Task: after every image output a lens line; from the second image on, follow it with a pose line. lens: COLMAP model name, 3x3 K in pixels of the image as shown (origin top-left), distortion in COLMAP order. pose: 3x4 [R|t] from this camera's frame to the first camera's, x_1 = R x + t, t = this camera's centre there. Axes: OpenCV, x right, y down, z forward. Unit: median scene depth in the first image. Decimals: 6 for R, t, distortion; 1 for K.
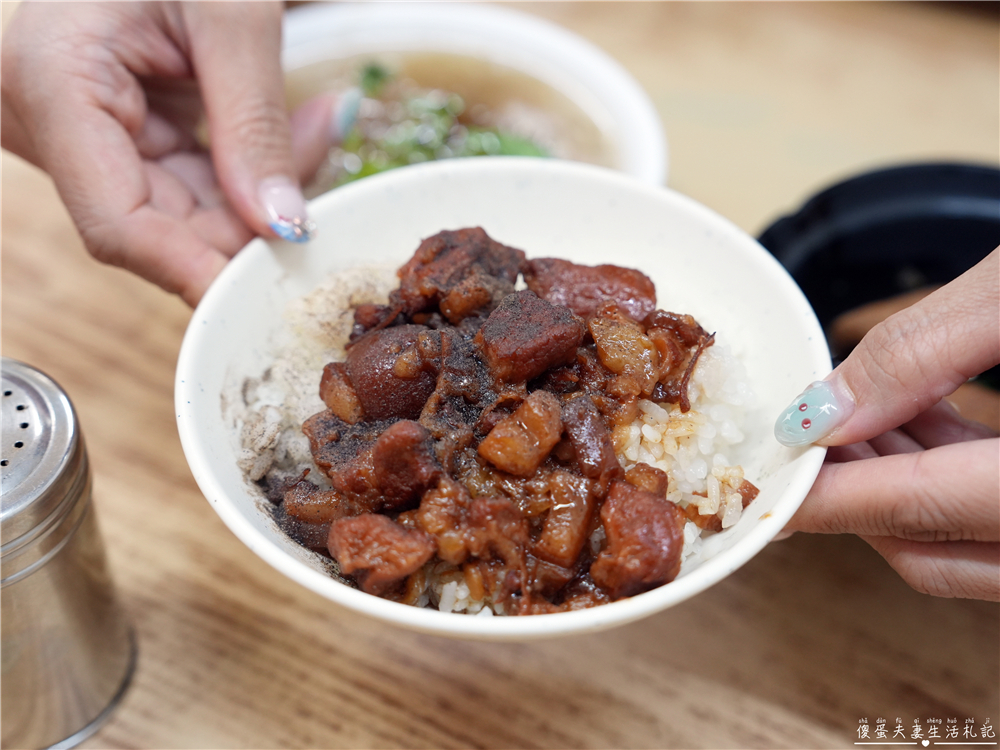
lens RADIAL K [[1508.8, 0, 501.0], [0, 1508.8, 378.9], [0, 0, 1]] dist [0.059299, 0.000000]
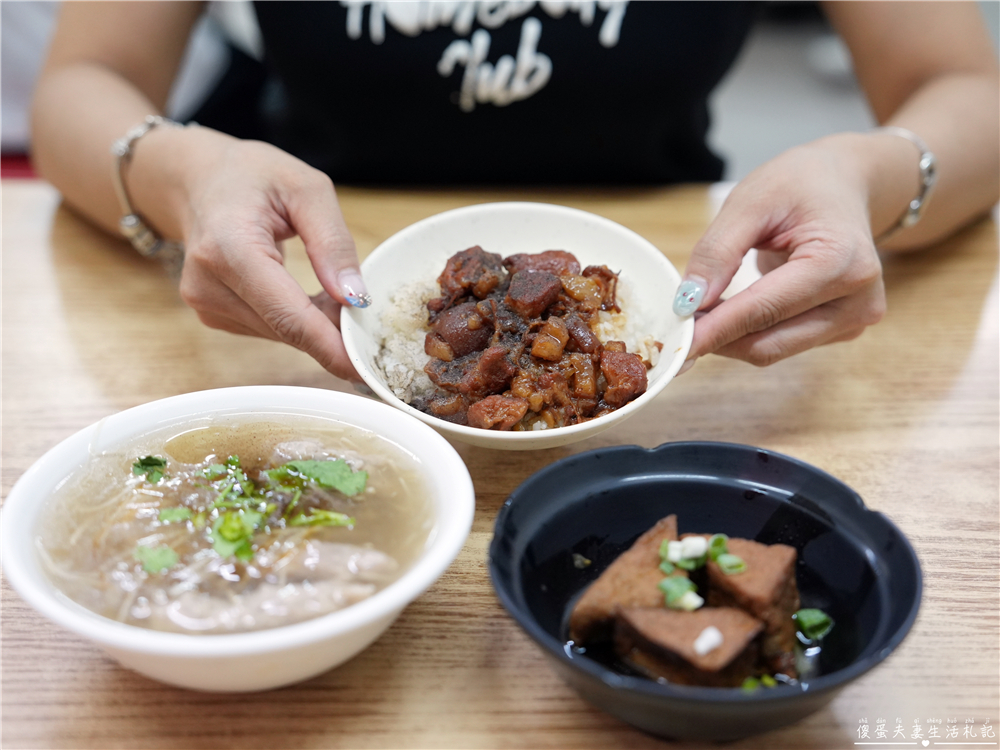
lens RADIAL K [[1337.8, 0, 498.6], [0, 1337.8, 372.5], [0, 0, 1]] dist [0.003524, 0.000000]
pose [[0.944798, -0.237262, 0.225971, -0.429713], [0.243754, 0.969837, -0.000852, 0.060578], [-0.218953, 0.055886, 0.974134, -0.623831]]
